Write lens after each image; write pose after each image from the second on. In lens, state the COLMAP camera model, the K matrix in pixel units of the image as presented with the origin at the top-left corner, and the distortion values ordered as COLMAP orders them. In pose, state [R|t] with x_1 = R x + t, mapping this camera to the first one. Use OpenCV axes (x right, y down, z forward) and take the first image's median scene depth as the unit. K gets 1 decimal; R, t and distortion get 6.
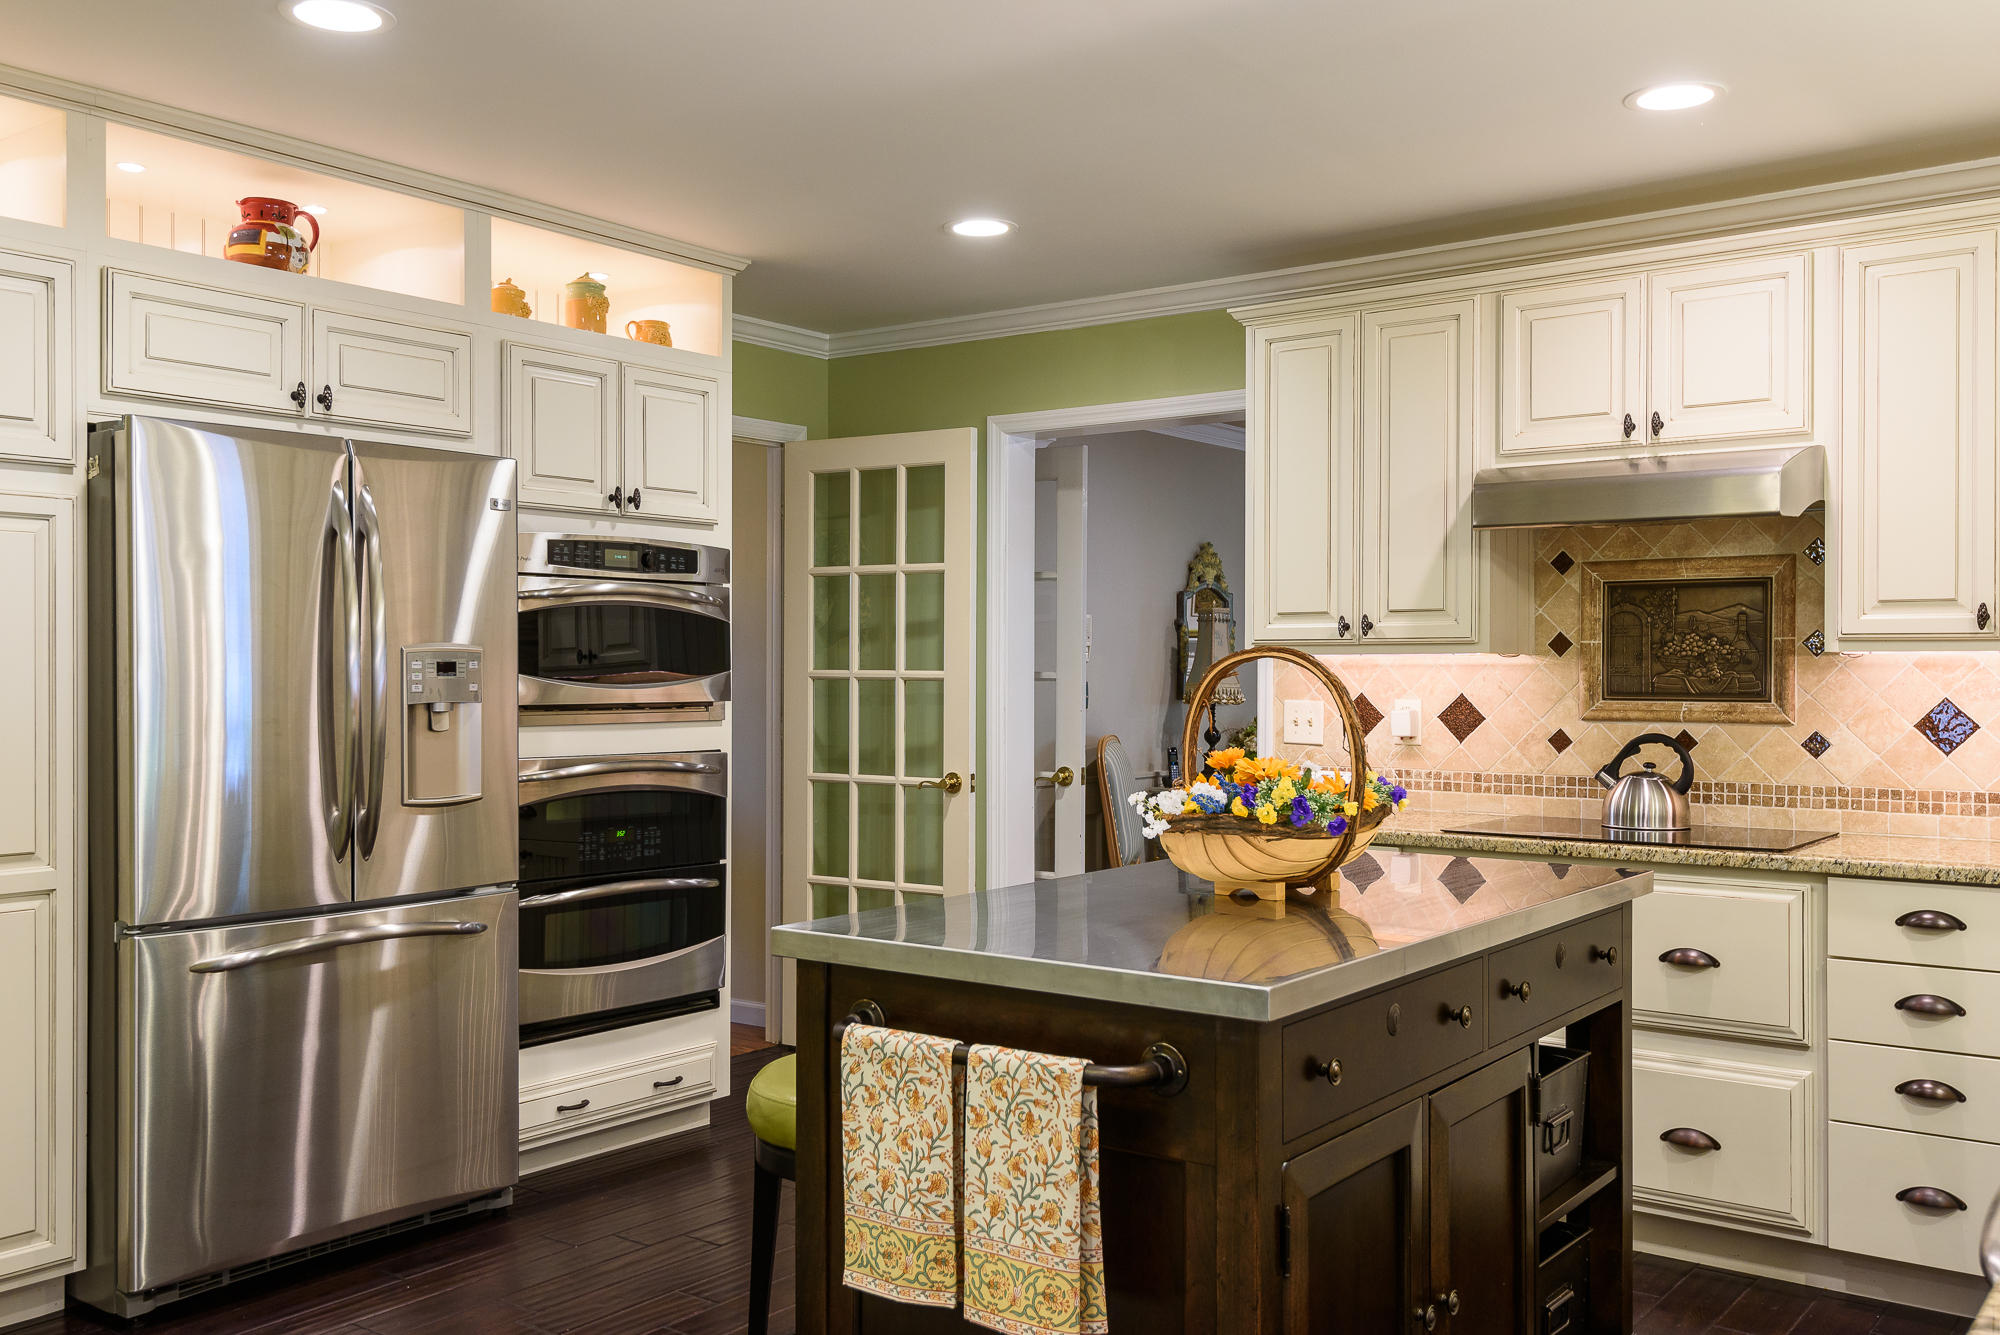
lens RADIAL K [[1763.0, 0, 999.4], [0, 1763.0, 670.4], [0, 0, 1]] dist [0.072009, 0.003183]
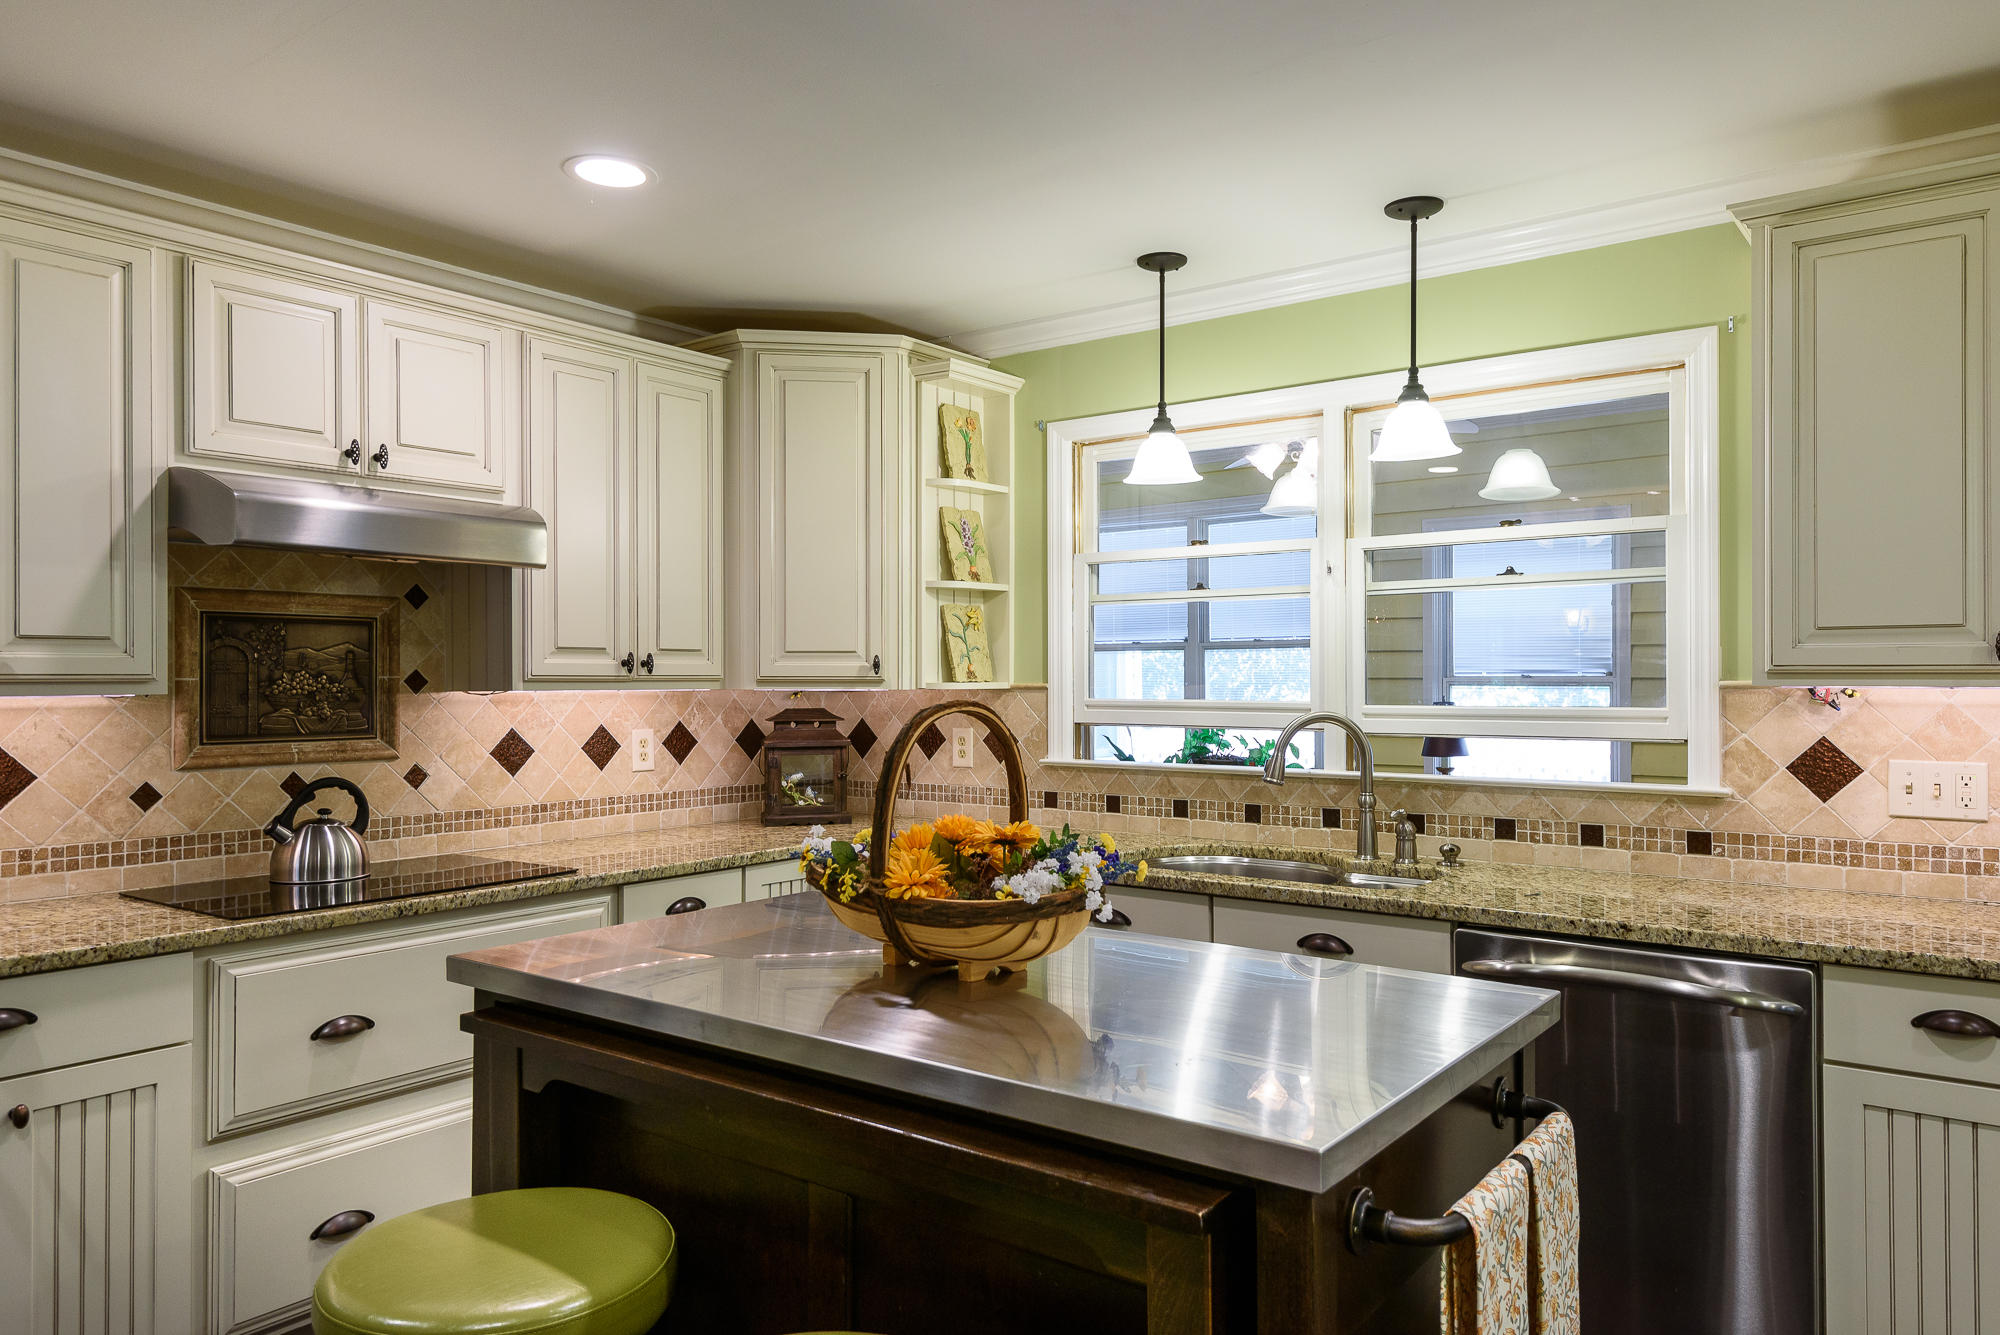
lens RADIAL K [[1332.3, 0, 994.3], [0, 1332.3, 669.8], [0, 0, 1]] dist [0.007021, -0.007957]
pose [[0.025662, 0.009897, 0.999622, -0.324161], [0.011196, 0.999885, -0.010187, -0.009970], [-0.999608, 0.011453, 0.025548, 0.614211]]
